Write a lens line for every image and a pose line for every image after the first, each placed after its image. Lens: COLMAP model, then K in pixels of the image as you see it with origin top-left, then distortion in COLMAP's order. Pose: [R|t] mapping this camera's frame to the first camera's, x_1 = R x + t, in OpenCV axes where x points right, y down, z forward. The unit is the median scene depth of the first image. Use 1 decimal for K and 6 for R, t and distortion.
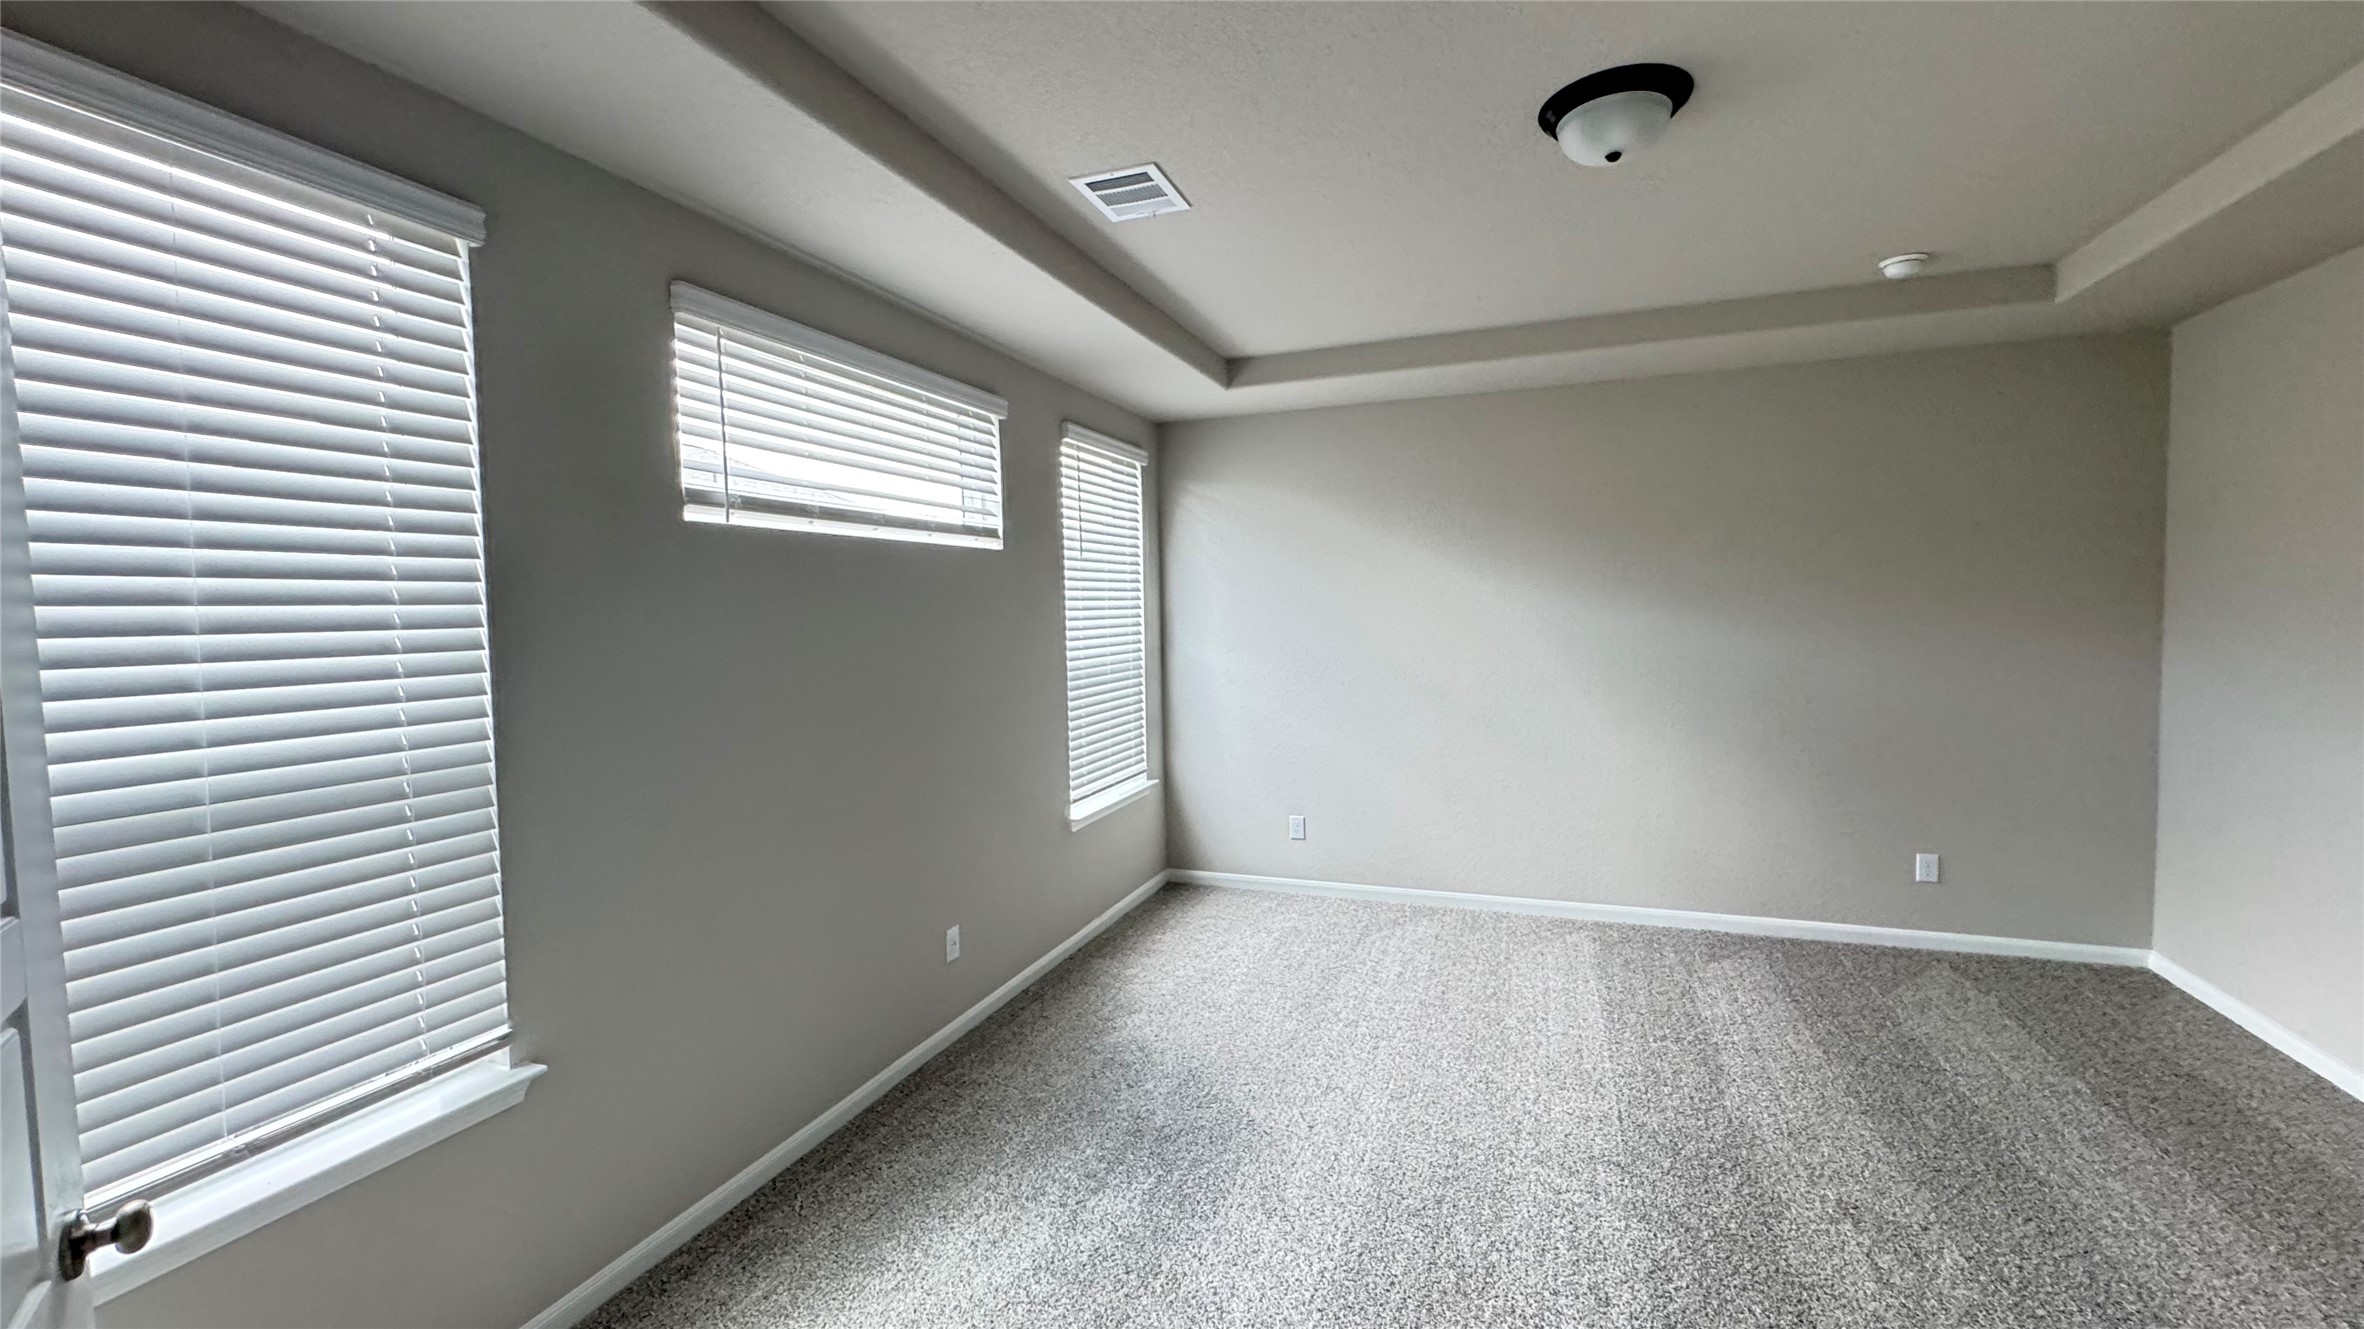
lens RADIAL K [[951.2, 0, 1185.9], [0, 951.2, 667.4], [0, 0, 1]] dist [-0.003402, 0.001129]
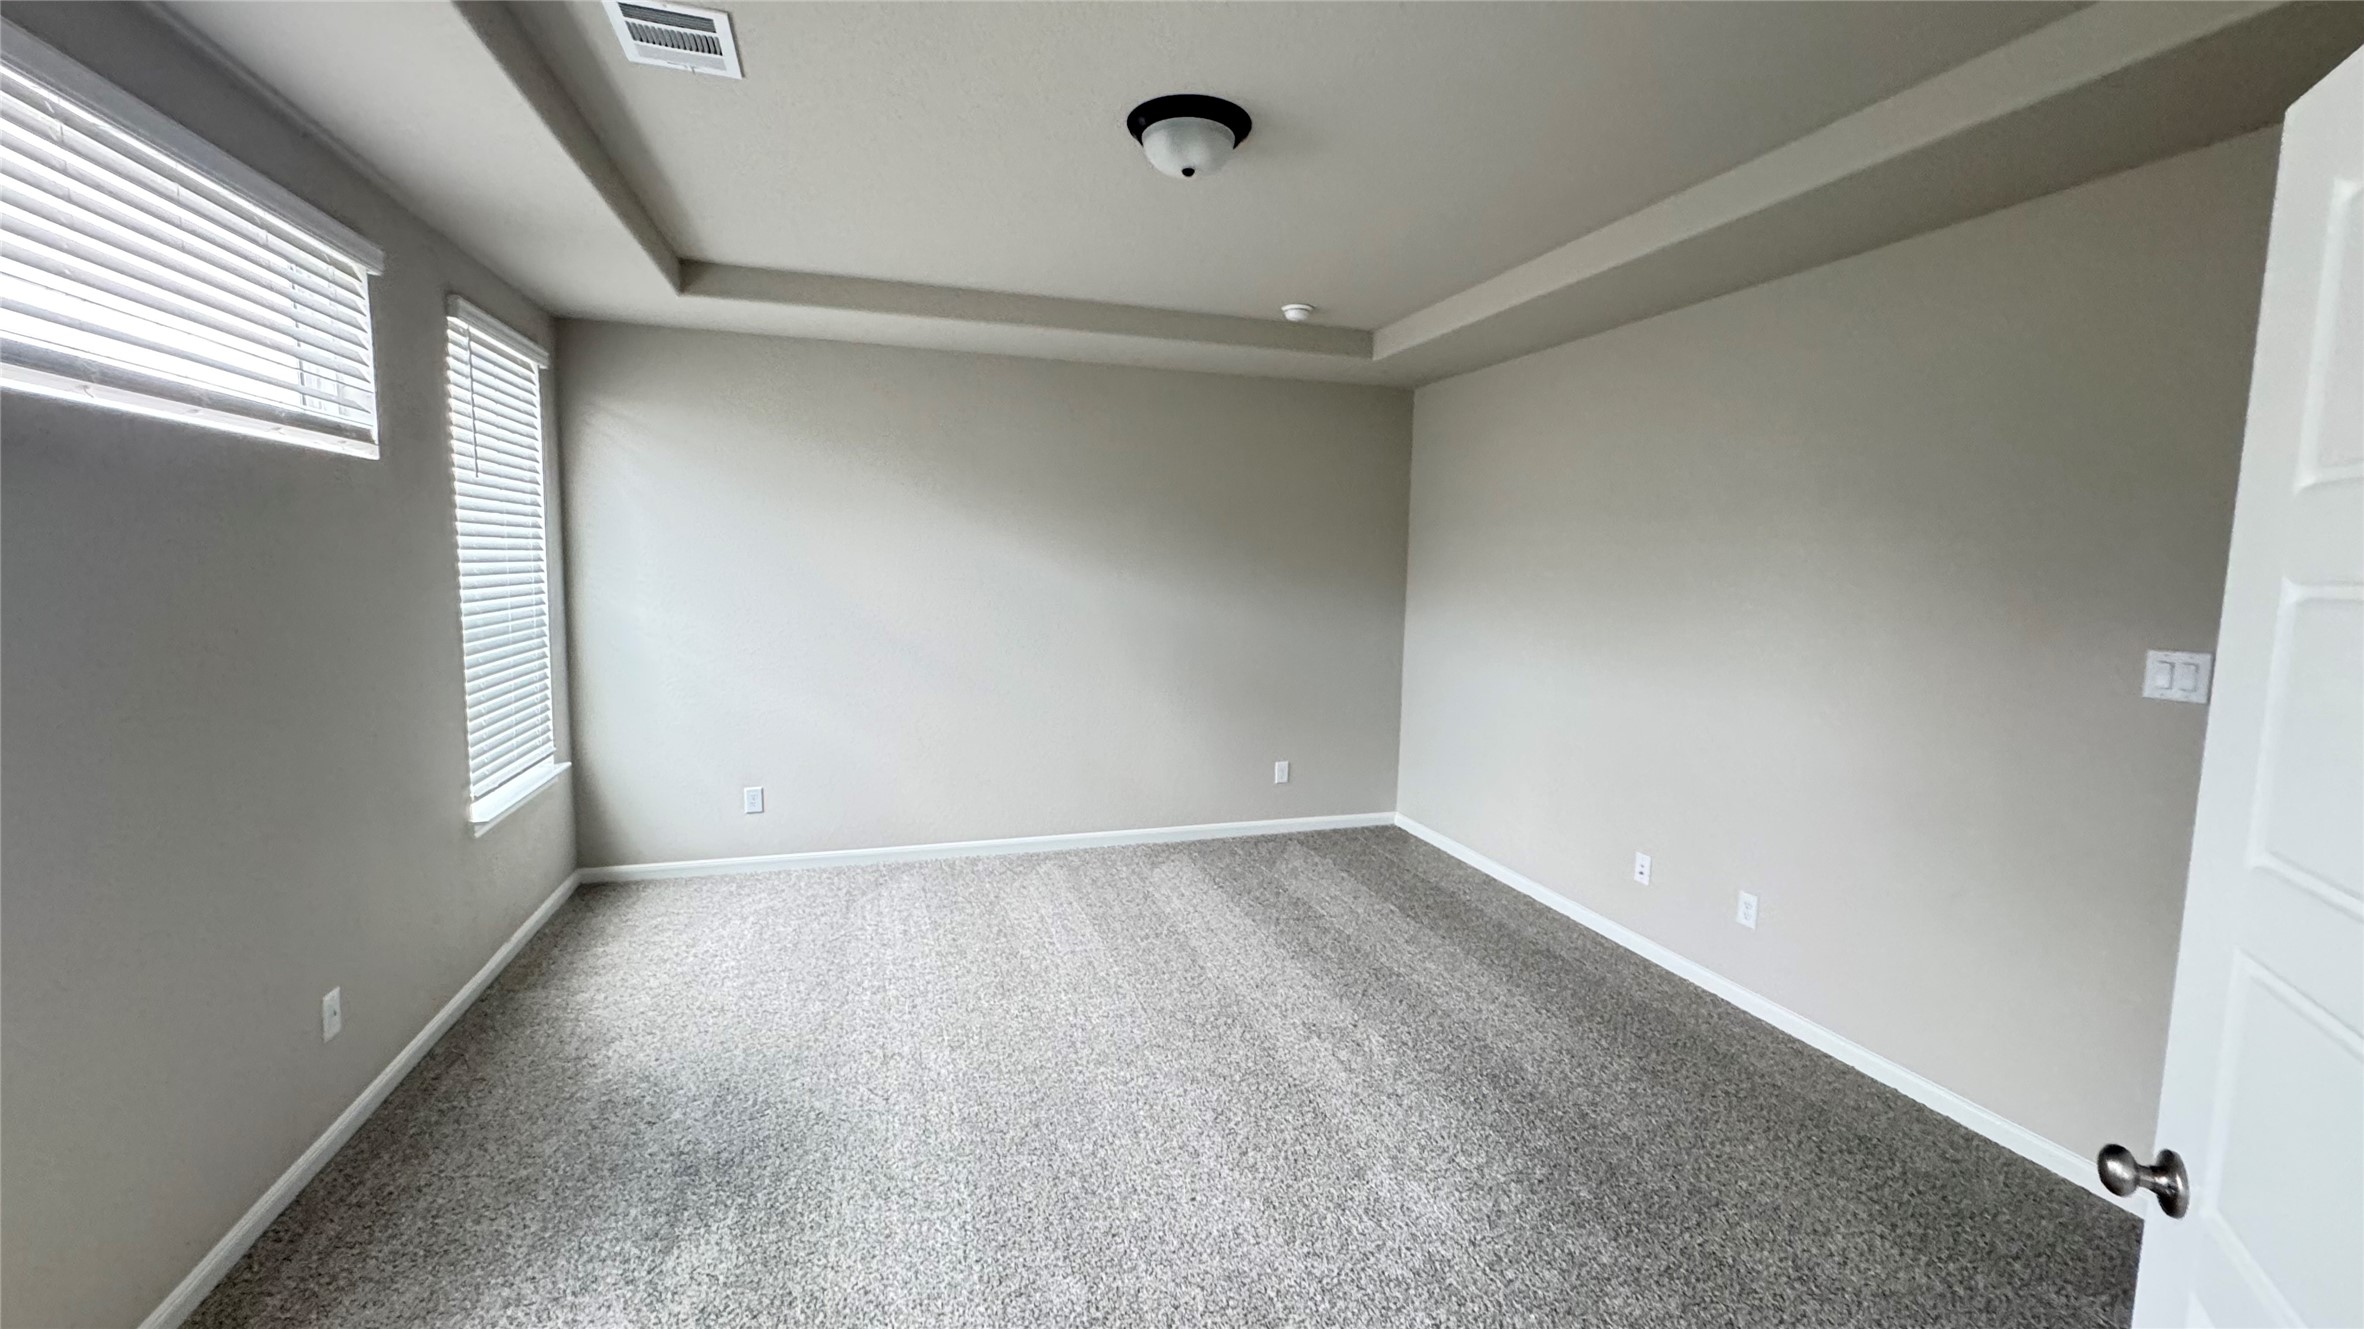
lens RADIAL K [[951.2, 0, 1180.2], [0, 951.2, 665.9], [0, 0, 1]] dist [-0.003402, 0.001129]
pose [[0.781273, -0.031144, 0.623412, -0.181933], [0.003377, 0.998951, 0.045673, 0.000887], [-0.624180, -0.033578, 0.780558, 0.061693]]
